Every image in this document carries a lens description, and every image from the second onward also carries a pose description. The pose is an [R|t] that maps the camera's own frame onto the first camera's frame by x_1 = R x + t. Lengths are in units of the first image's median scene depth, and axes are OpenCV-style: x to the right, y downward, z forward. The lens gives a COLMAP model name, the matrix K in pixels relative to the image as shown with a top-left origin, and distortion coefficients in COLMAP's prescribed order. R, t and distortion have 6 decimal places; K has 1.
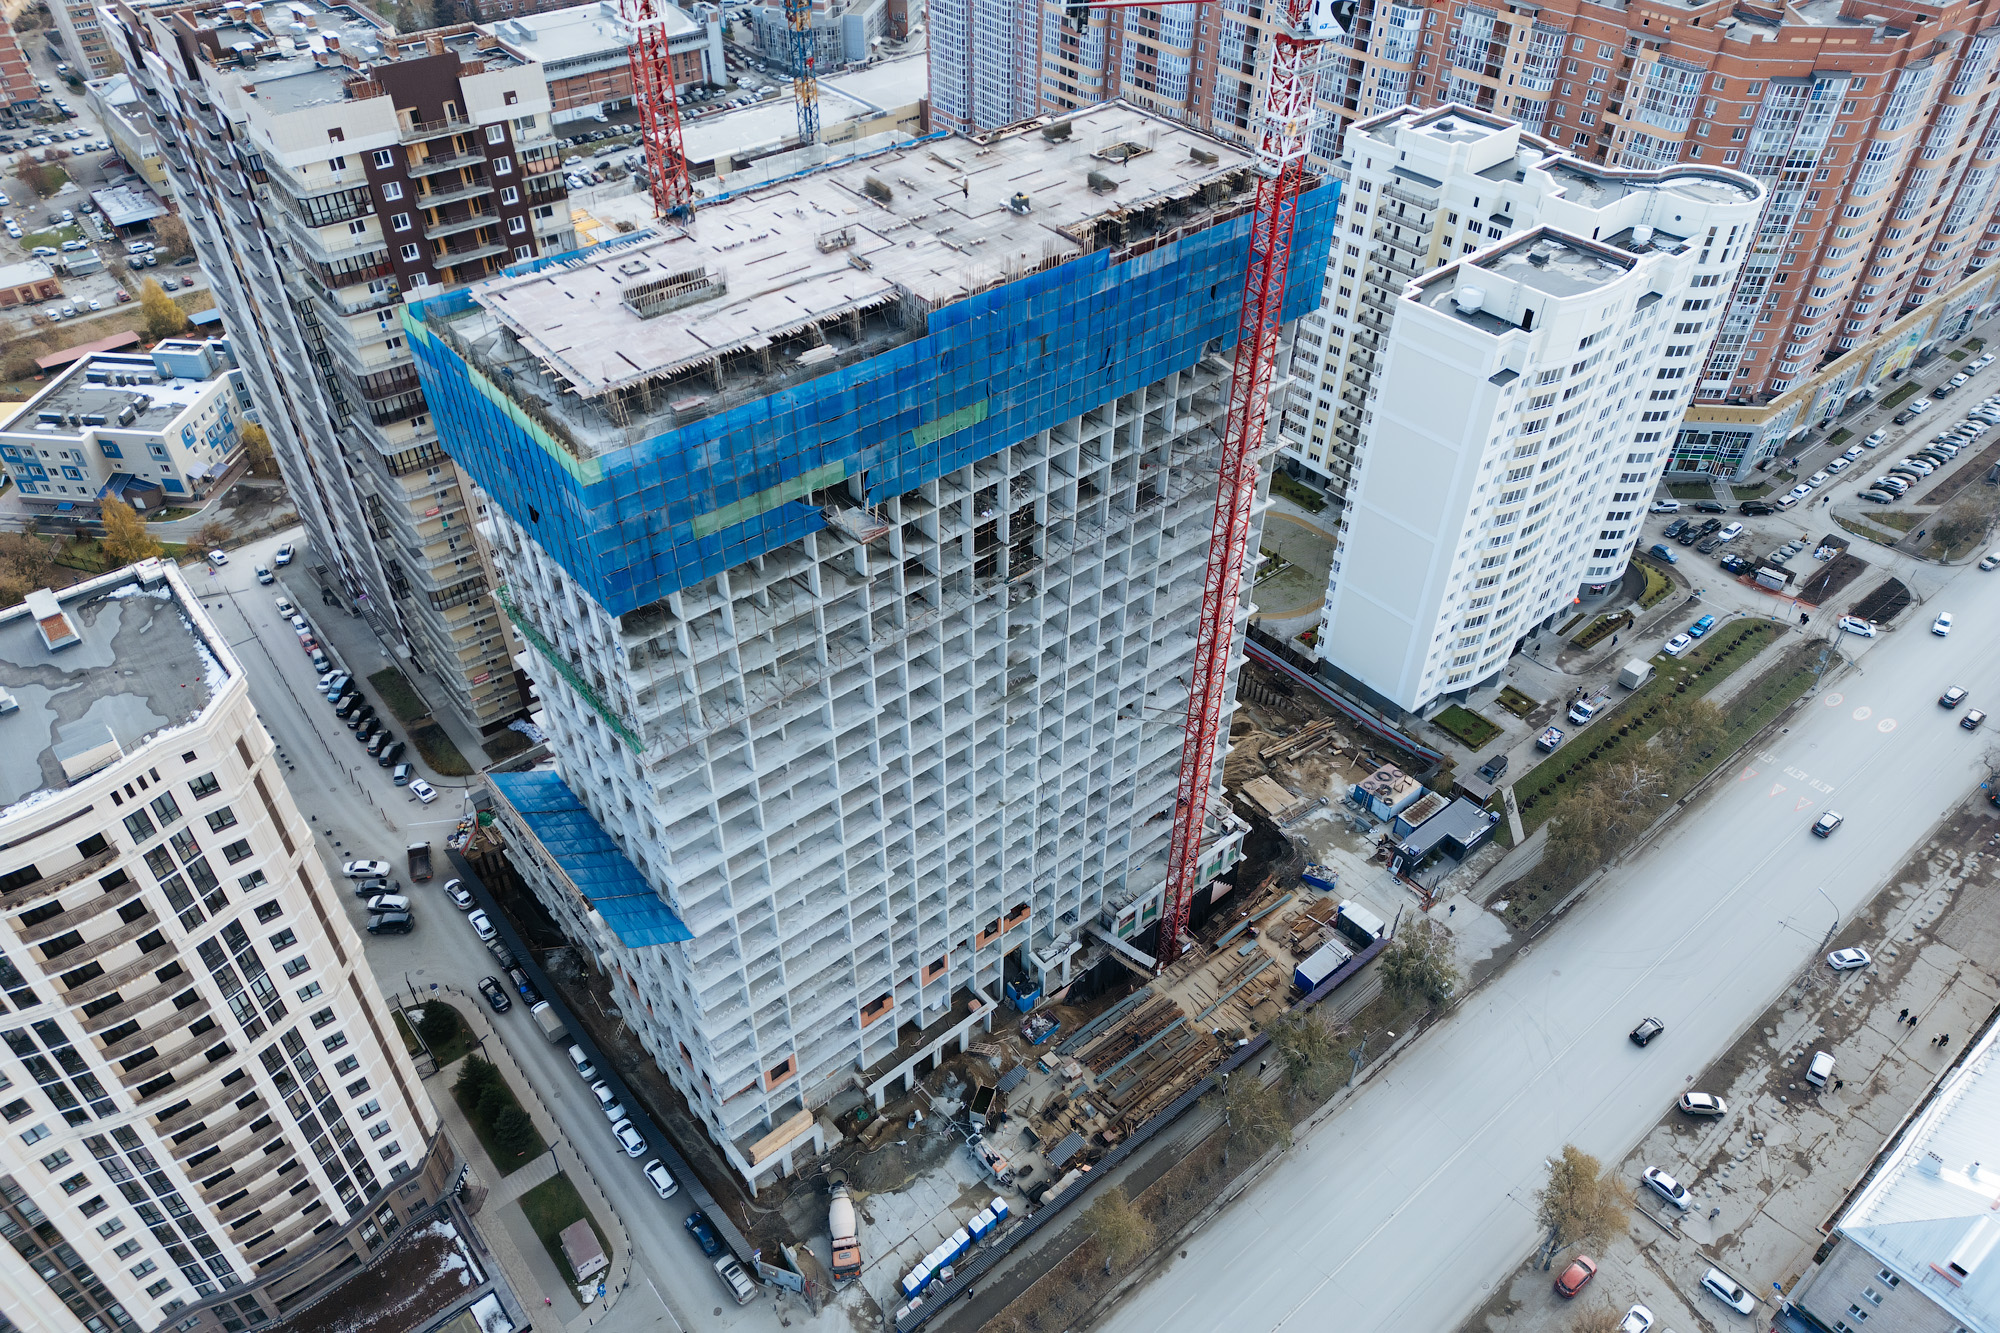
lens RADIAL K [[1377.3, 0, 1003.8], [0, 1377.3, 646.2], [0, 0, 1]] dist [0.056716, -0.048193]
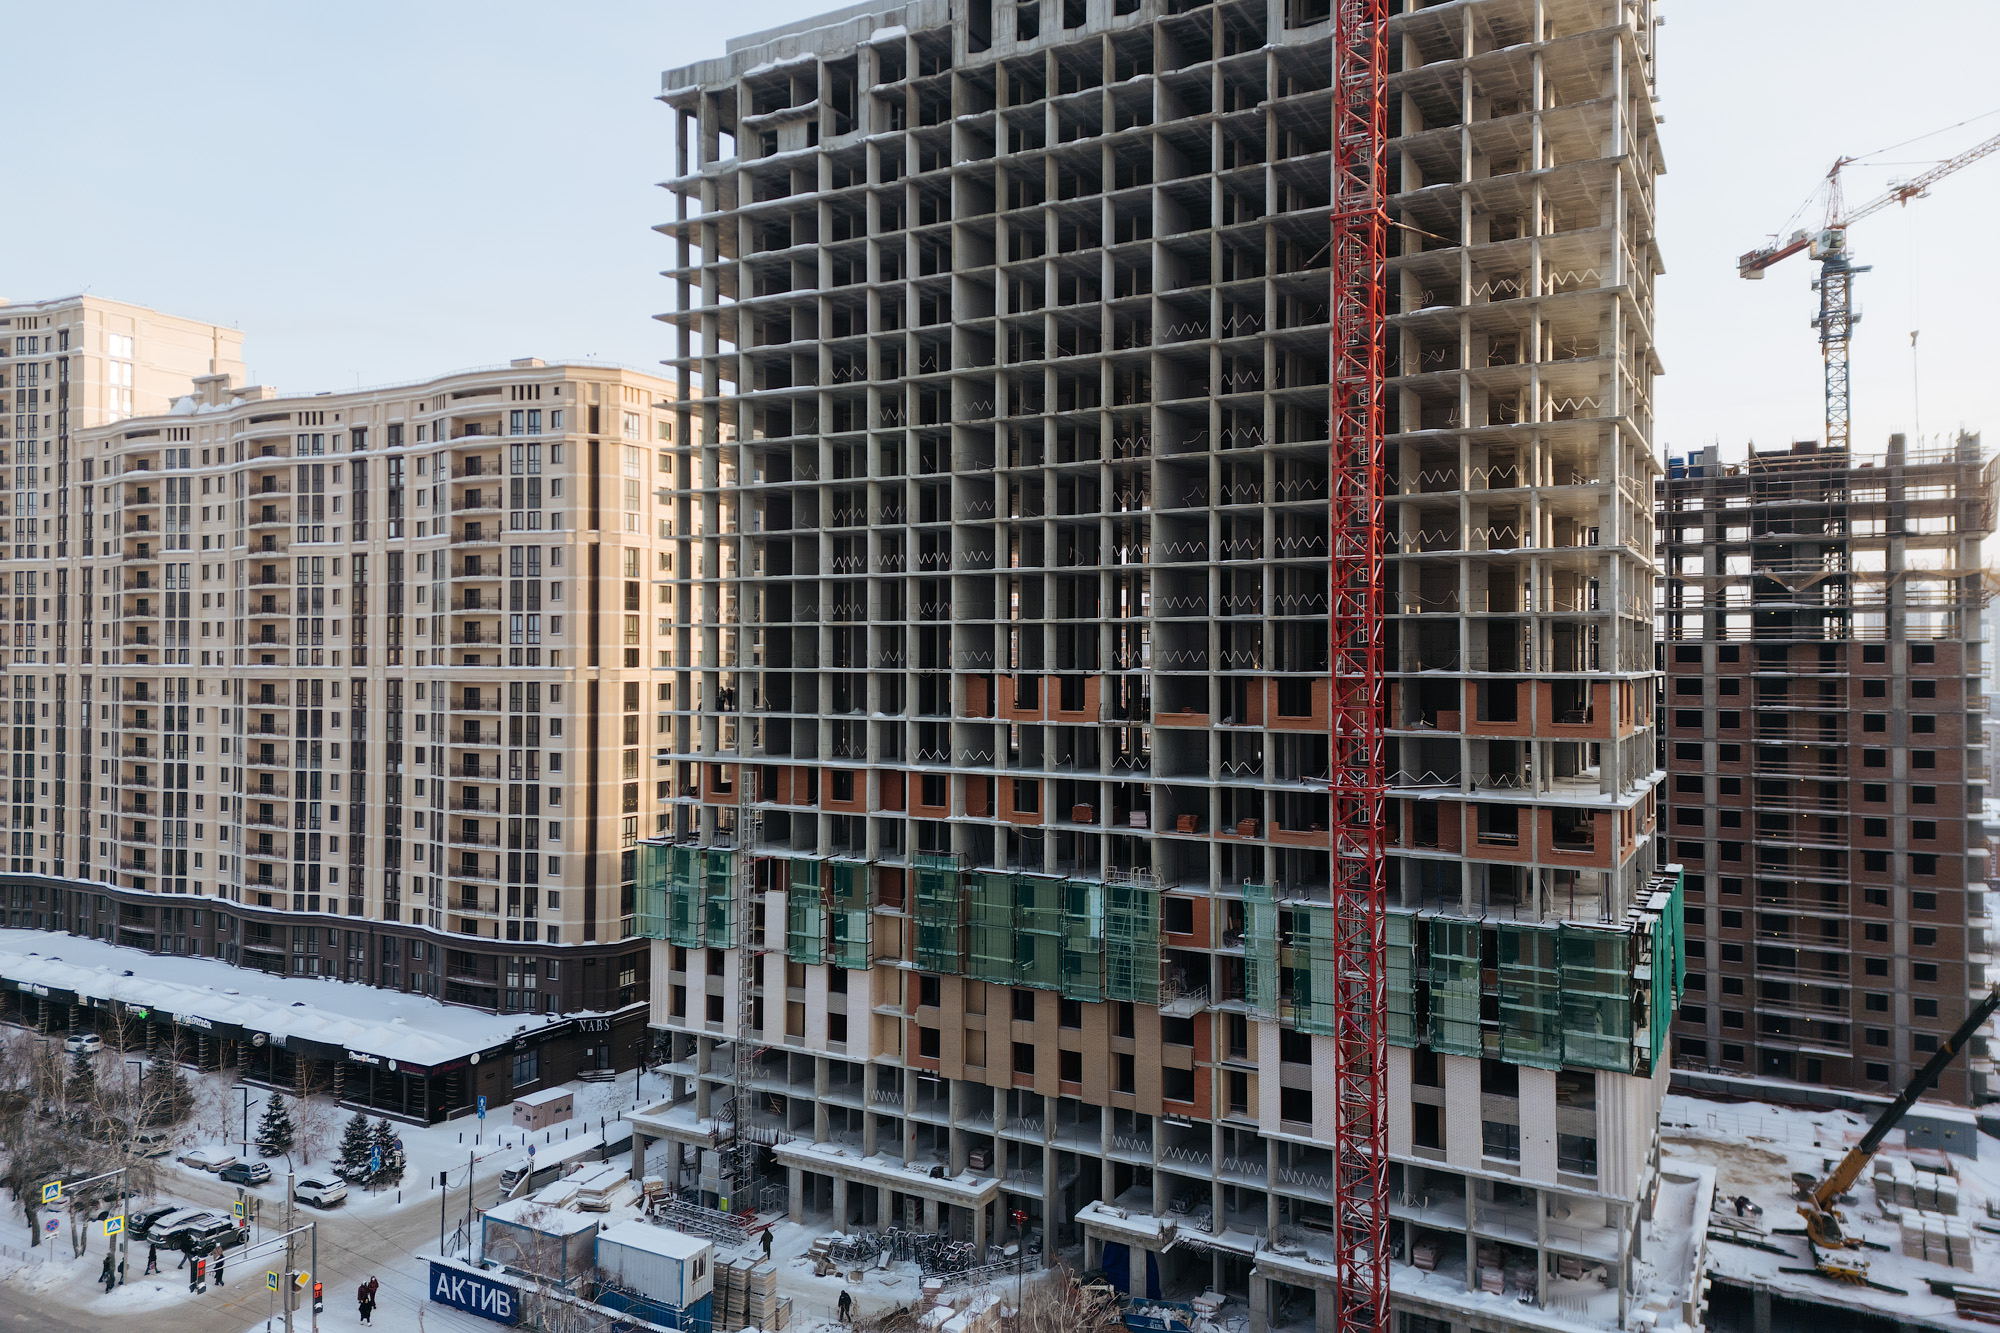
lens RADIAL K [[1377.3, 0, 989.5], [0, 1377.3, 630.6], [0, 0, 1]] dist [0.056716, -0.048193]
pose [[0.357585, -0.022262, -0.933615, 0.743563], [-0.597685, 0.762699, -0.247107, 0.290604], [0.717569, 0.646370, 0.259424, 0.904722]]
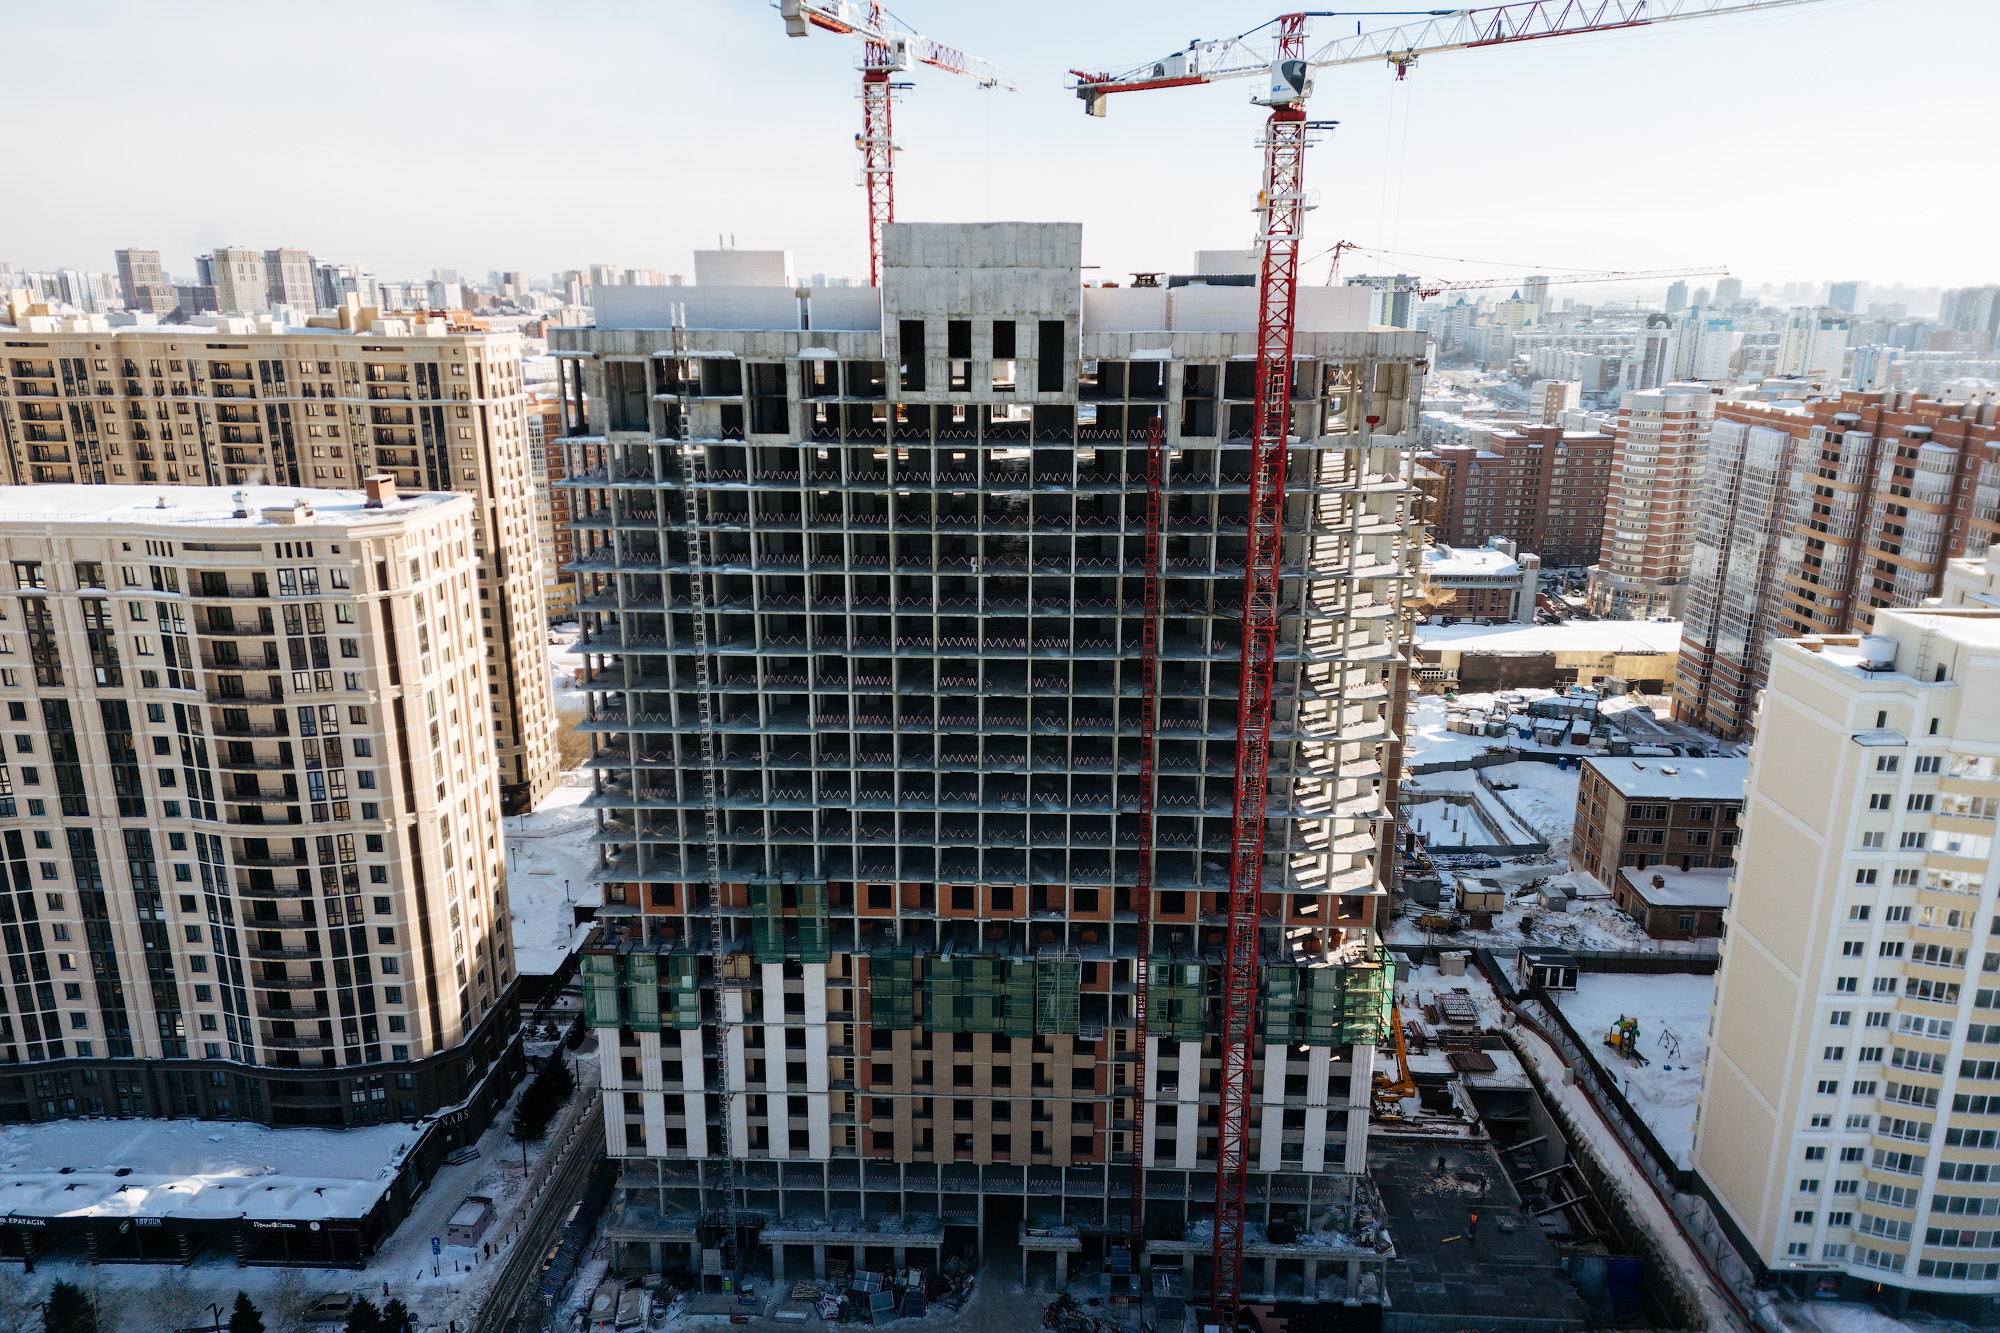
lens RADIAL K [[1377.3, 0, 996.5], [0, 1377.3, 667.5], [0, 0, 1]] dist [0.056716, -0.048193]
pose [[0.751260, 0.176618, -0.635936, 0.657048], [-0.421843, 0.869527, -0.256849, 0.210911], [0.507599, 0.461225, 0.727746, 0.311034]]
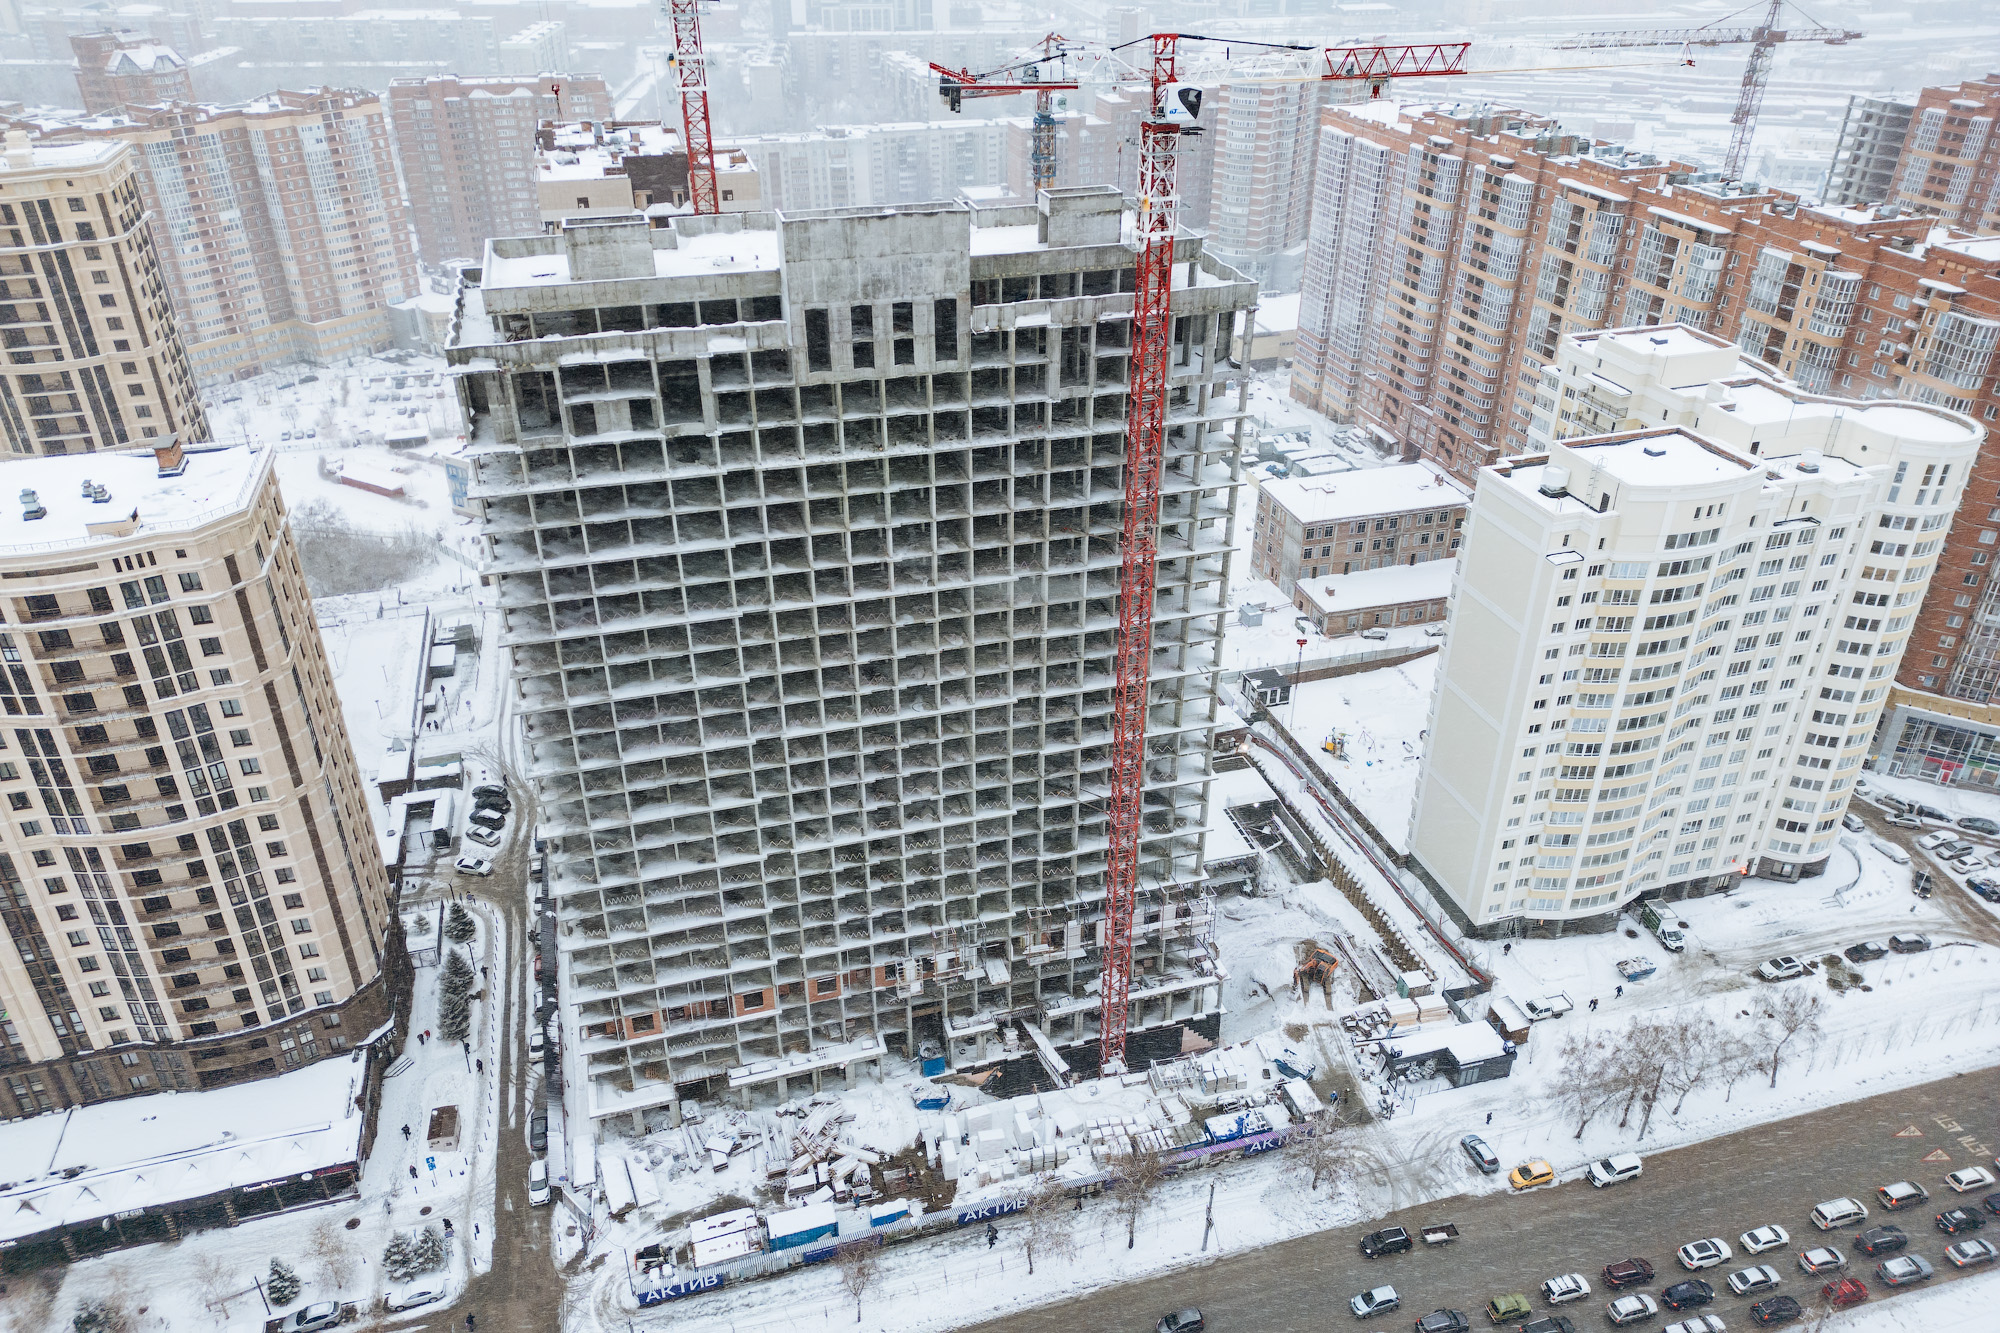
lens RADIAL K [[1377.3, 0, 1003.8], [0, 1377.3, 638.4], [0, 0, 1]] dist [0.056716, -0.048193]
pose [[0.920038, 0.191230, -0.341994, 0.479107], [-0.249475, 0.958933, -0.134944, 0.113888], [0.302144, 0.209473, 0.929962, 0.026591]]
